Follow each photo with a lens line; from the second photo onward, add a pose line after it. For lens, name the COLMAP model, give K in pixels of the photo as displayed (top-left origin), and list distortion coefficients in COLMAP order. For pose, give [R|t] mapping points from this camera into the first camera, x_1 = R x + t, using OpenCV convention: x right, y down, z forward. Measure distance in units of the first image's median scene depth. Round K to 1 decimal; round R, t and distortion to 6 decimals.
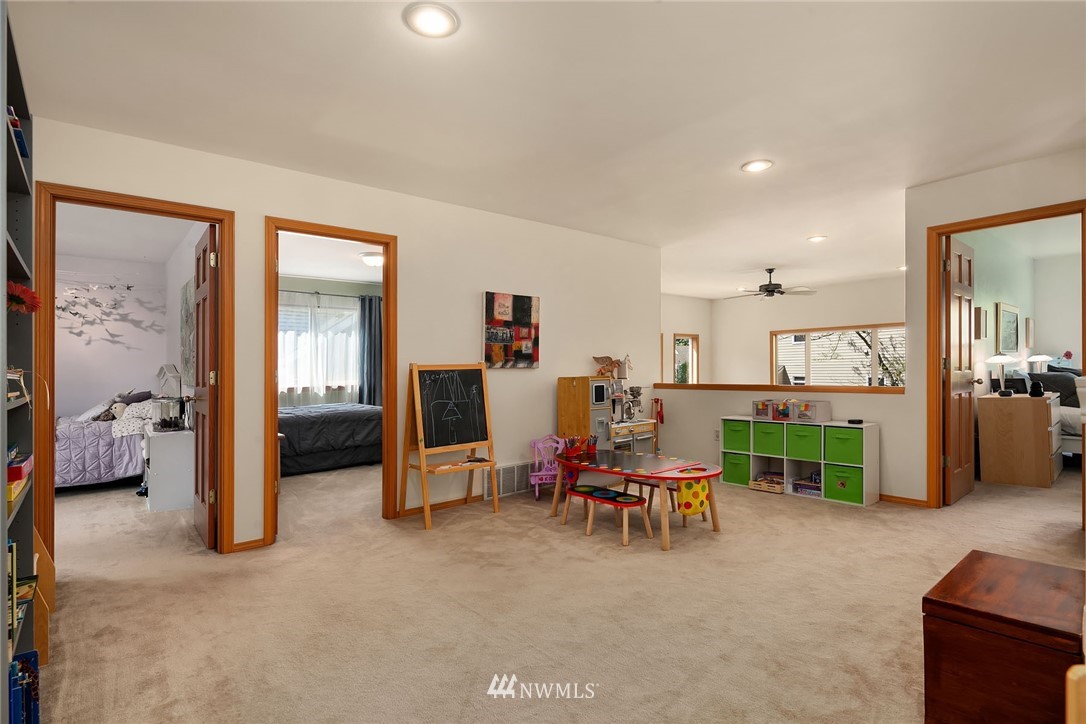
lens RADIAL K [[532.6, 0, 544.6], [0, 532.6, 373.5], [0, 0, 1]] dist [-0.000196, -0.003287]
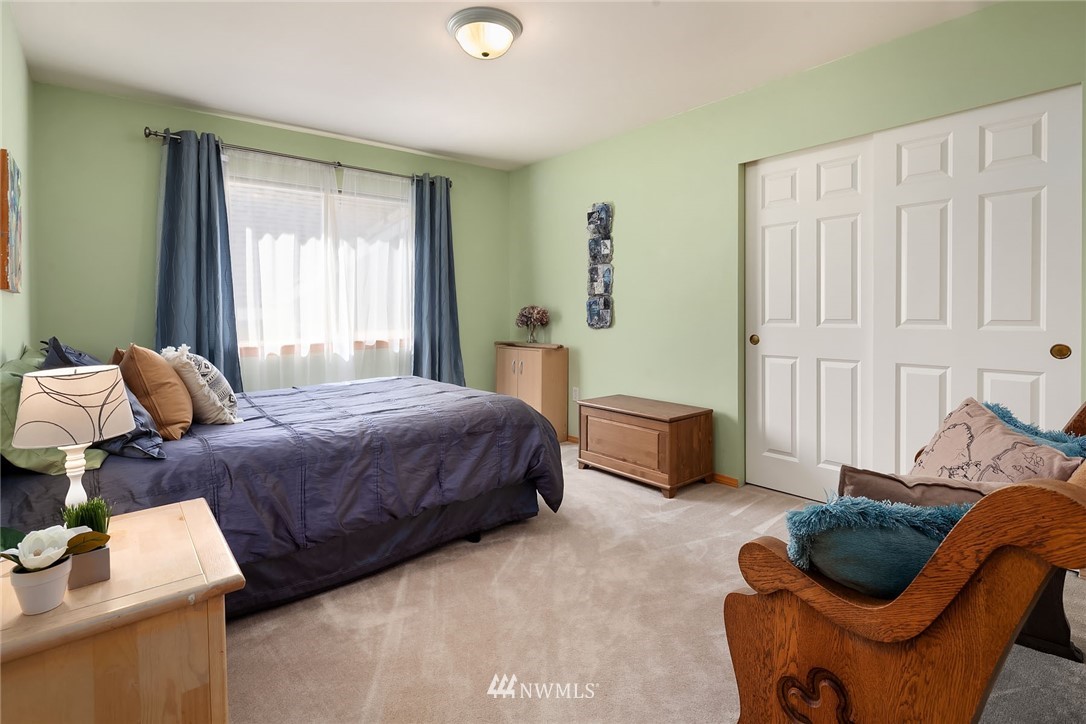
lens RADIAL K [[532.6, 0, 549.2], [0, 532.6, 325.0], [0, 0, 1]] dist [-0.000196, -0.003287]
pose [[0.999989, -0.000089, -0.004611, -0.207629], [0.000187, 0.999774, 0.021269, -0.004169], [0.004609, -0.021269, 0.999763, 0.456230]]
